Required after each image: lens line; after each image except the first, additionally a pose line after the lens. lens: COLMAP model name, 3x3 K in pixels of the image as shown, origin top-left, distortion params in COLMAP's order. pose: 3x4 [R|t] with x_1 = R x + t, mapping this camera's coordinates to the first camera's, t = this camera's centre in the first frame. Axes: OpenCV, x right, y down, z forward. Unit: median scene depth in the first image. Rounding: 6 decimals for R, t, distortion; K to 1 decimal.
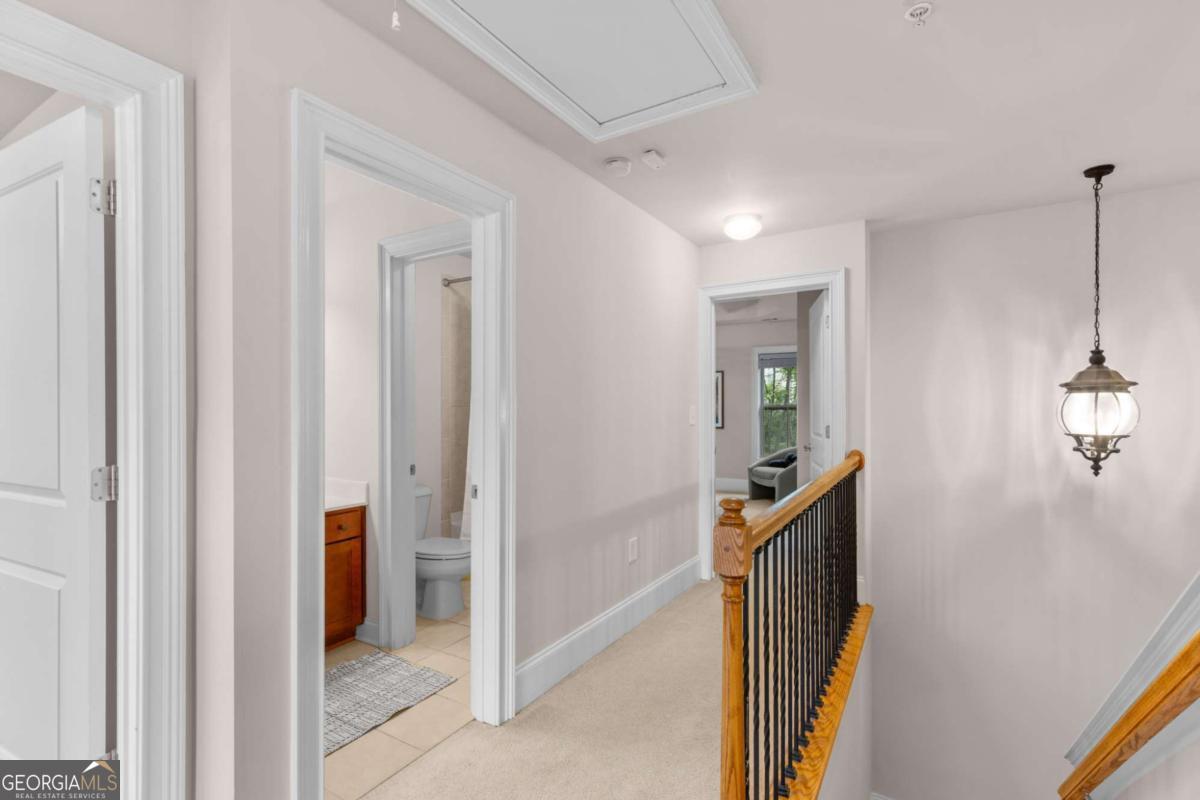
lens RADIAL K [[542.2, 0, 593.4], [0, 542.2, 402.8], [0, 0, 1]] dist [0.004408, 0.000423]
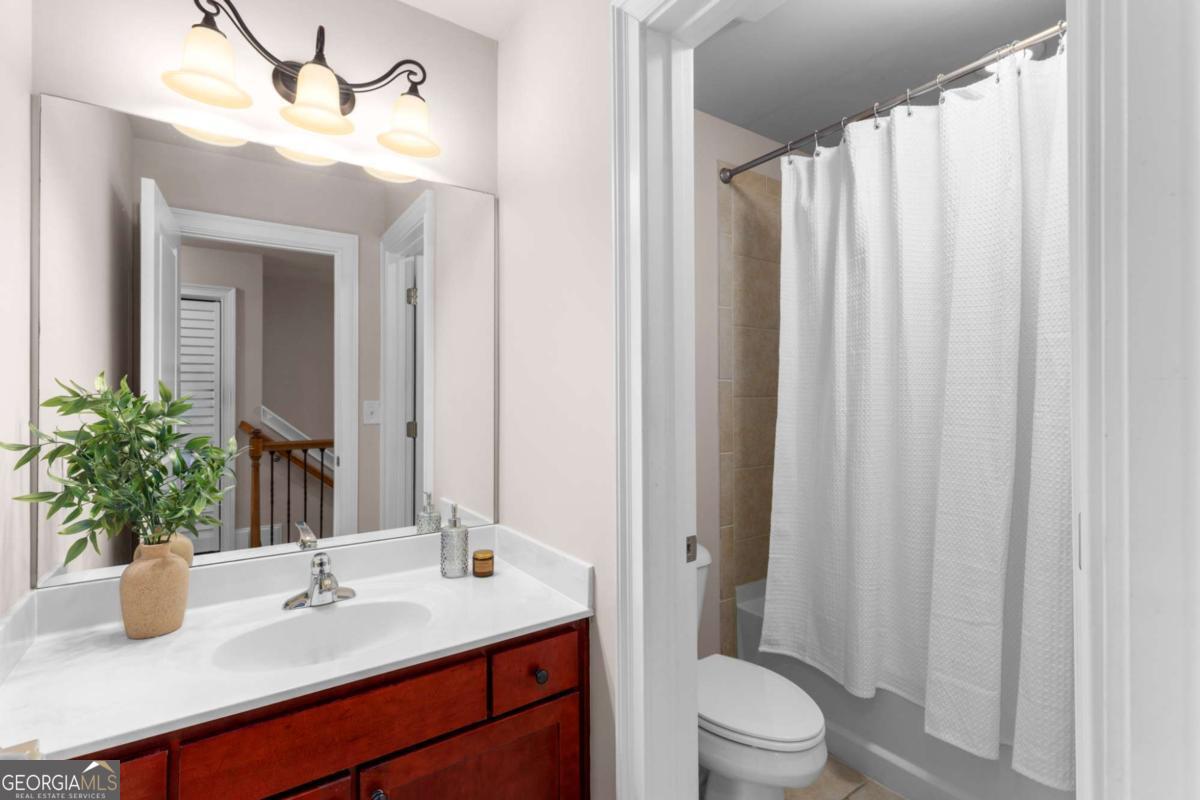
lens RADIAL K [[542.2, 0, 605.9], [0, 542.2, 395.7], [0, 0, 1]] dist [0.004408, 0.000423]
pose [[0.922323, -0.004514, -0.386393, -0.232202], [0.005360, 0.999985, 0.001111, 0.006601], [0.386382, -0.003096, 0.922333, 0.591991]]
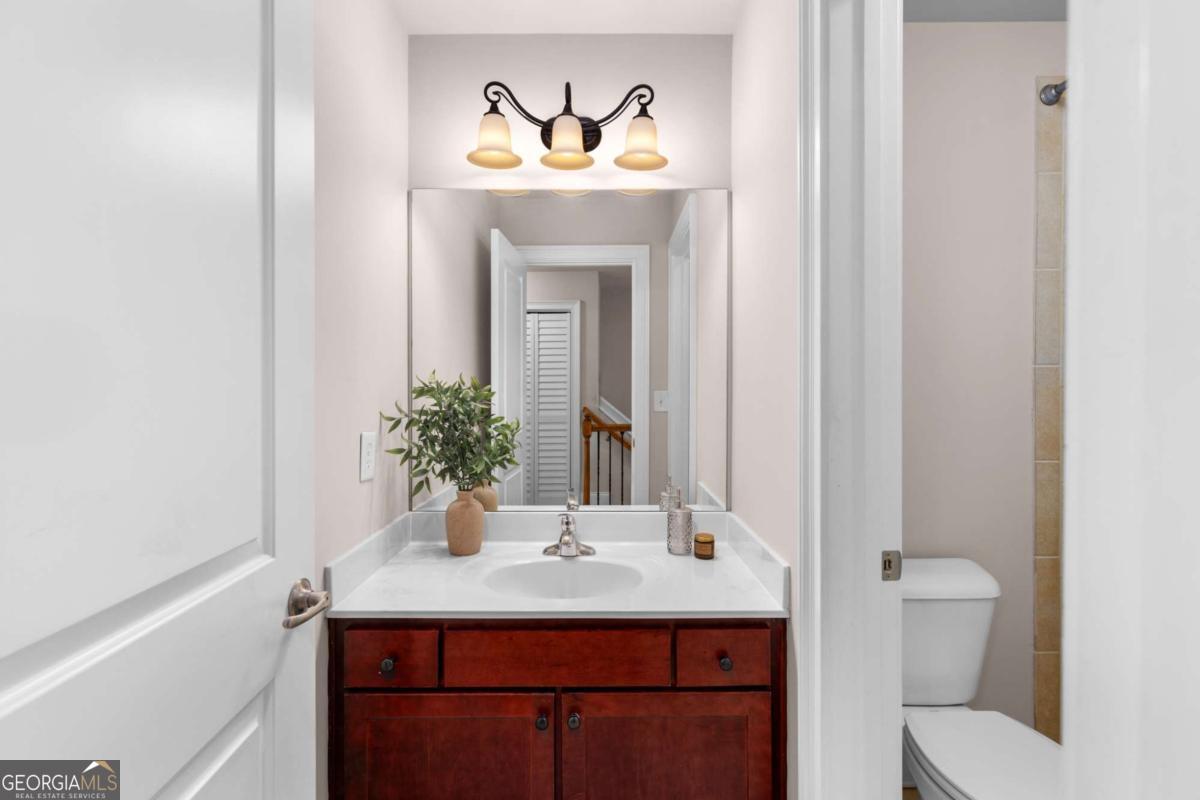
lens RADIAL K [[542.2, 0, 621.9], [0, 542.2, 394.0], [0, 0, 1]] dist [0.004408, 0.000423]
pose [[0.545788, 0.006605, -0.837897, -0.132736], [0.005659, 0.999917, 0.011568, 0.007578], [0.837904, -0.011056, 0.545706, 0.660525]]
